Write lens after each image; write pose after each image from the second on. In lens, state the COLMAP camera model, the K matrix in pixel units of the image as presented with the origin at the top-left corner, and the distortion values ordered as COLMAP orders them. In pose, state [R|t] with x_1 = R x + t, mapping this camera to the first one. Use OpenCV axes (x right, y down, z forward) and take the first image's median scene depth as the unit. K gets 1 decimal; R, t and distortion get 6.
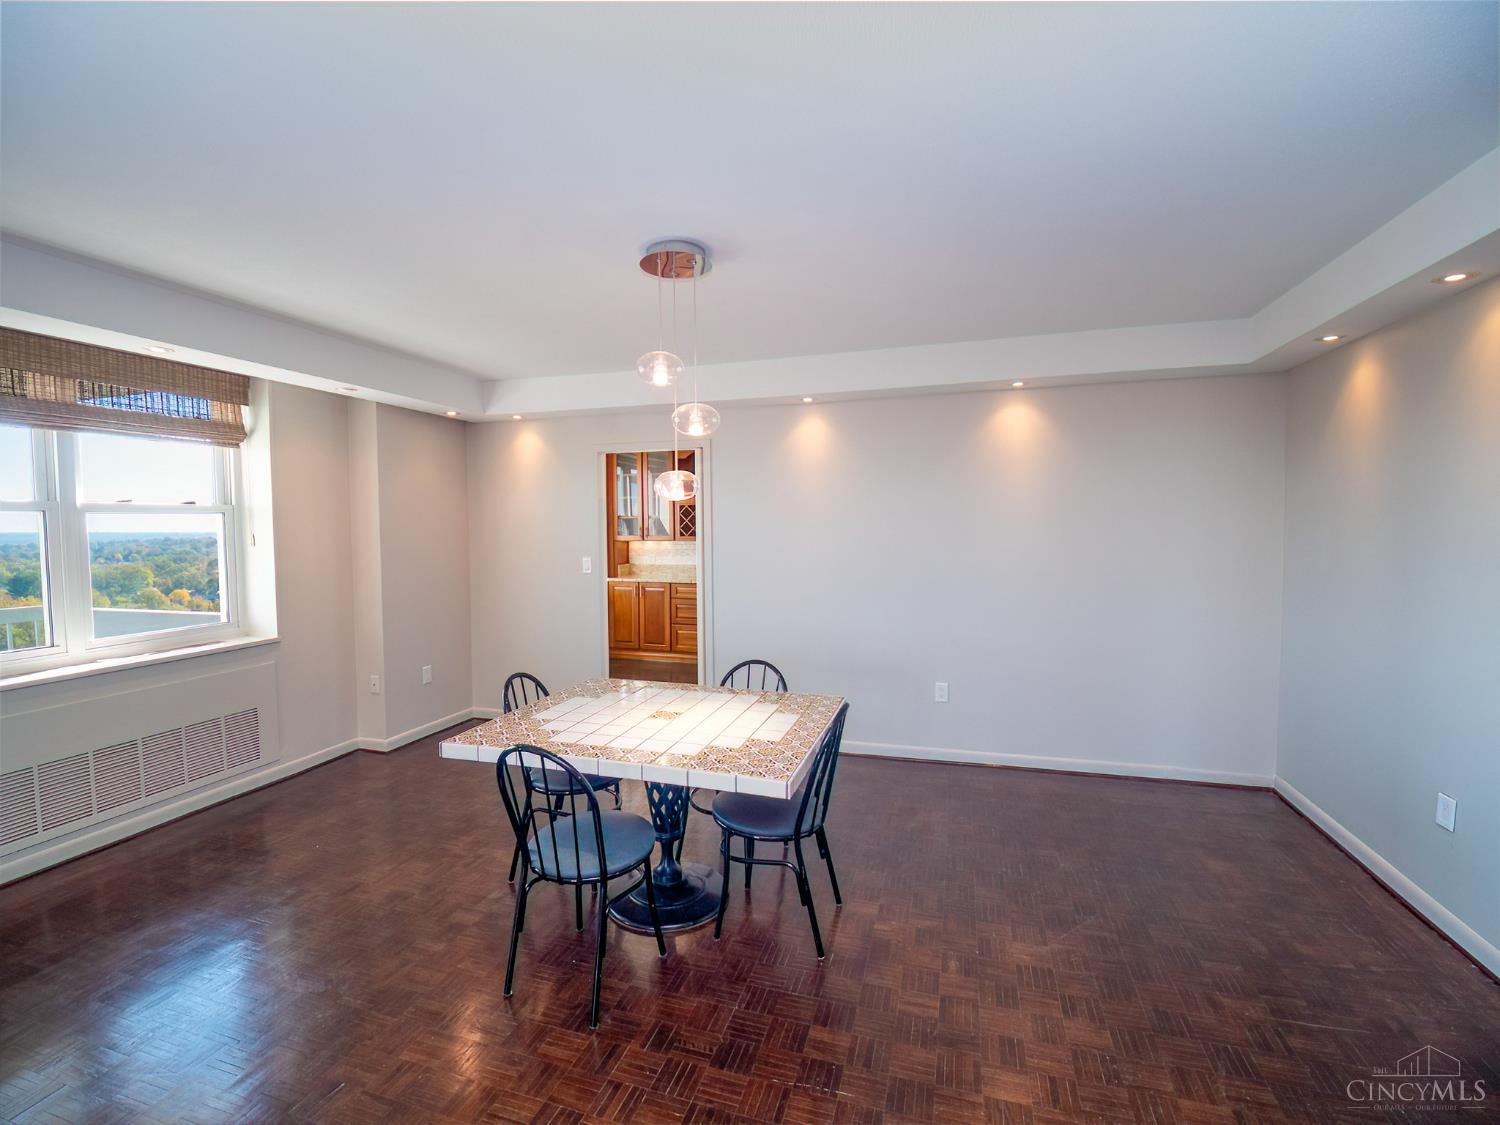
lens RADIAL K [[680.1, 0, 748.2], [0, 680.1, 559.1], [0, 0, 1]] dist [-0.015310, 0.000804]
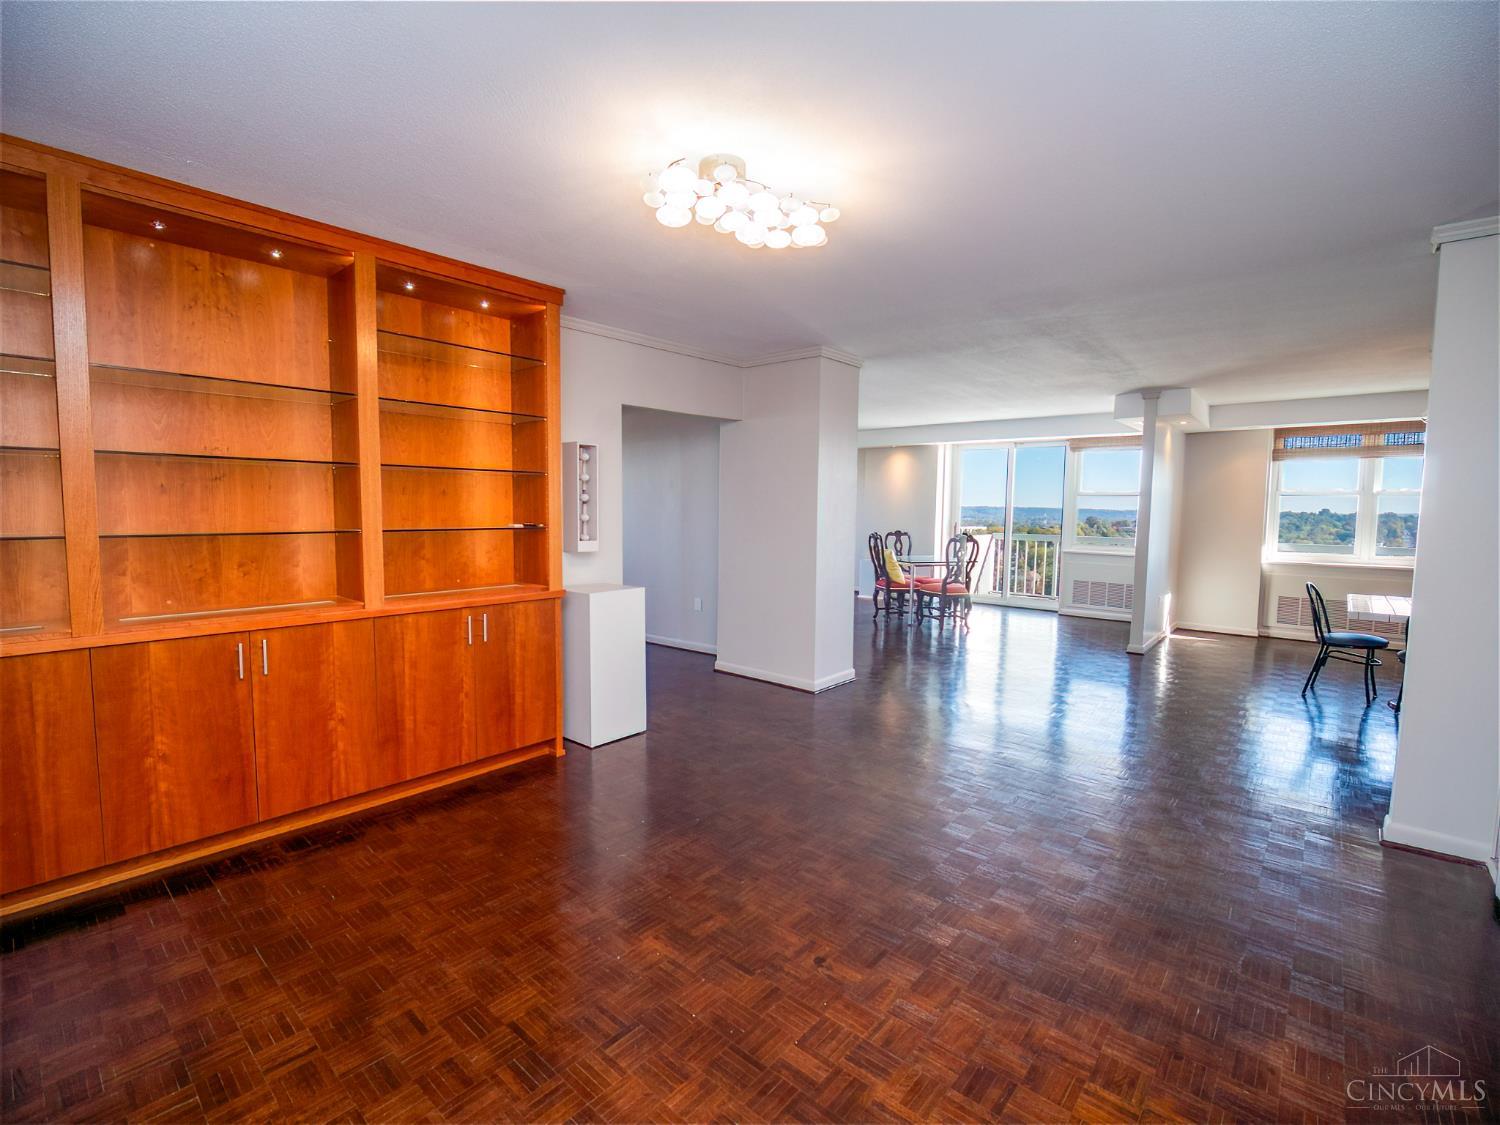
lens RADIAL K [[680.1, 0, 748.2], [0, 680.1, 559.1], [0, 0, 1]] dist [-0.015310, 0.000804]
pose [[-0.398607, 0.076925, -0.913890, 1.495760], [-0.057782, 0.992390, 0.108735, 0.011365], [0.915300, 0.096149, -0.391128, 0.006468]]
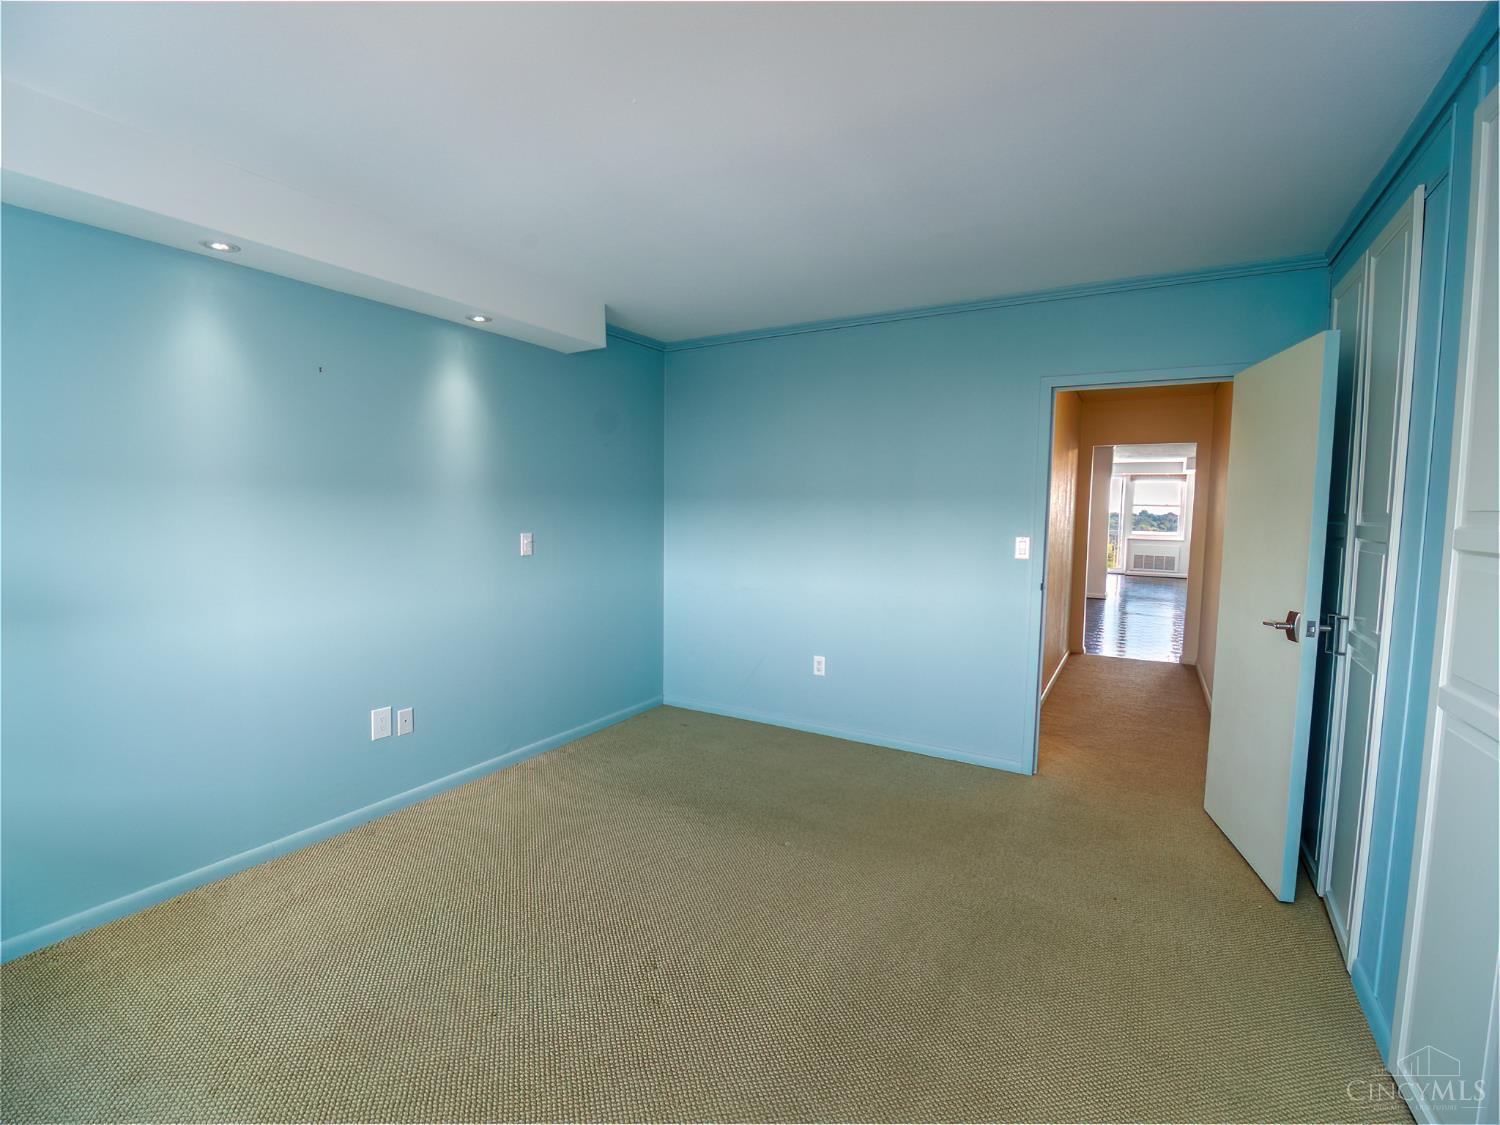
lens RADIAL K [[680.1, 0, 748.2], [0, 680.1, 559.1], [0, 0, 1]] dist [-0.015310, 0.000804]
pose [[-0.225186, 0.077797, -0.971205, 3.296110], [-0.059600, 0.993840, 0.093429, 0.055531], [0.972491, 0.078923, -0.219162, -1.177211]]
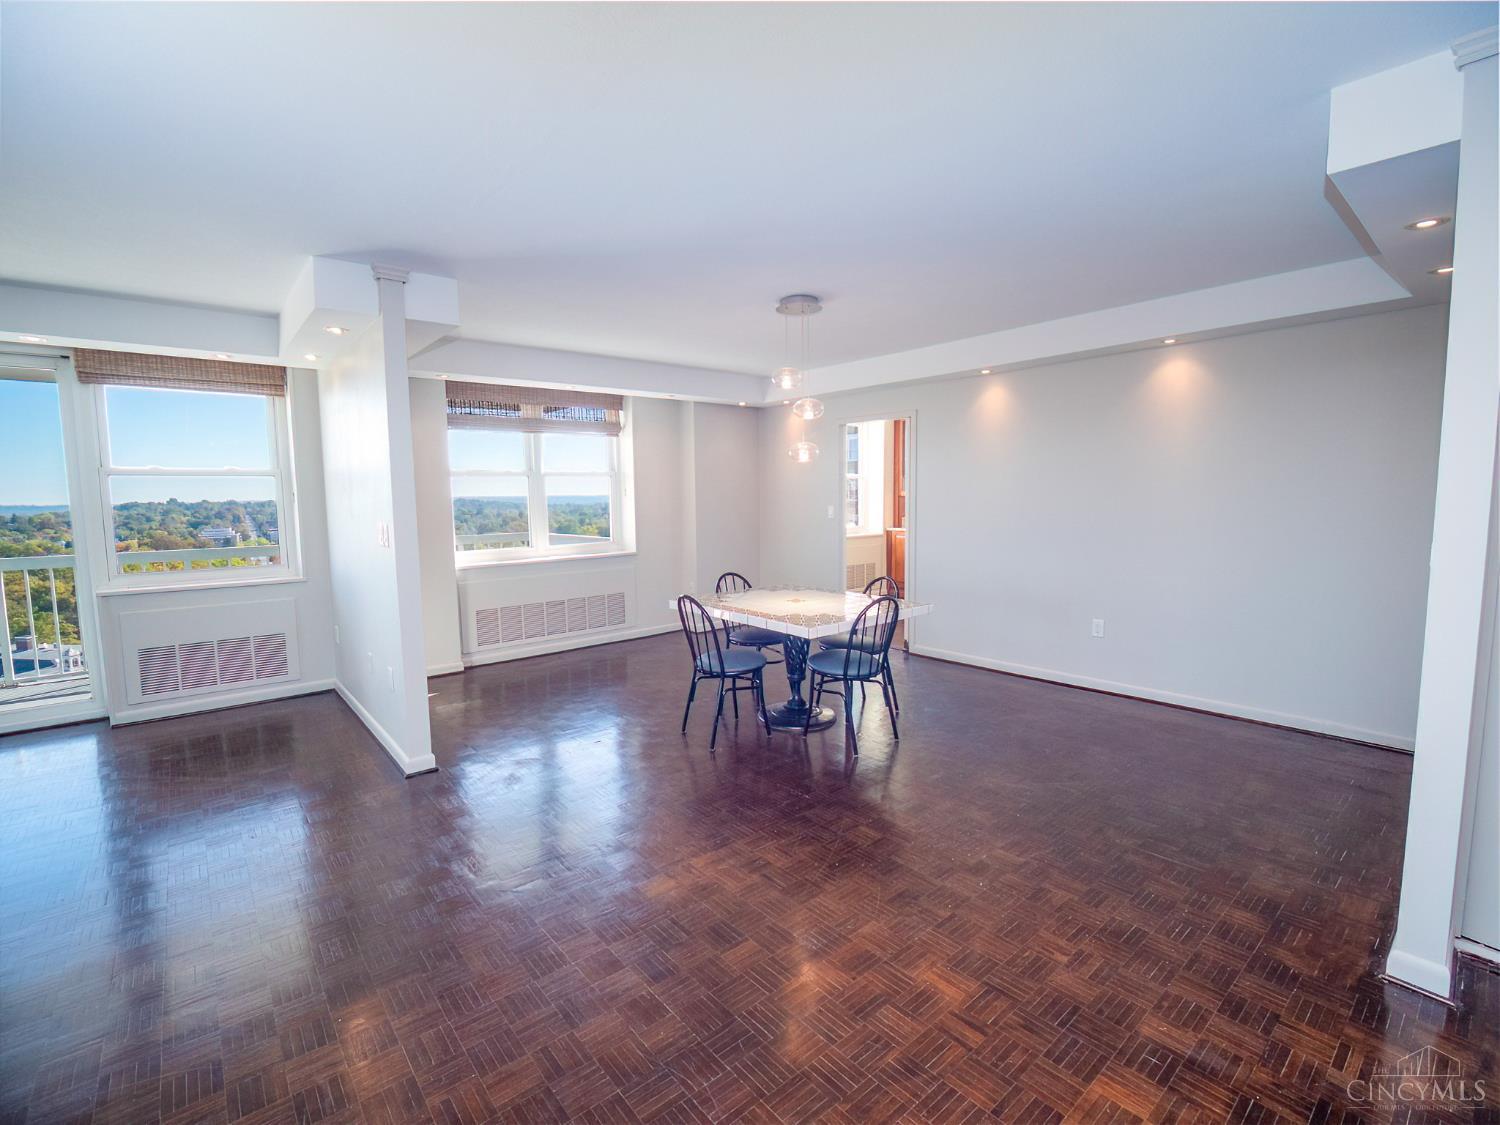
lens RADIAL K [[680.1, 0, 748.2], [0, 680.1, 559.1], [0, 0, 1]] dist [-0.015310, 0.000804]
pose [[0.845359, 0.046298, -0.532189, 0.423142], [-0.016005, 0.997985, 0.061397, 0.028026], [0.533960, -0.043385, 0.844396, -0.255841]]
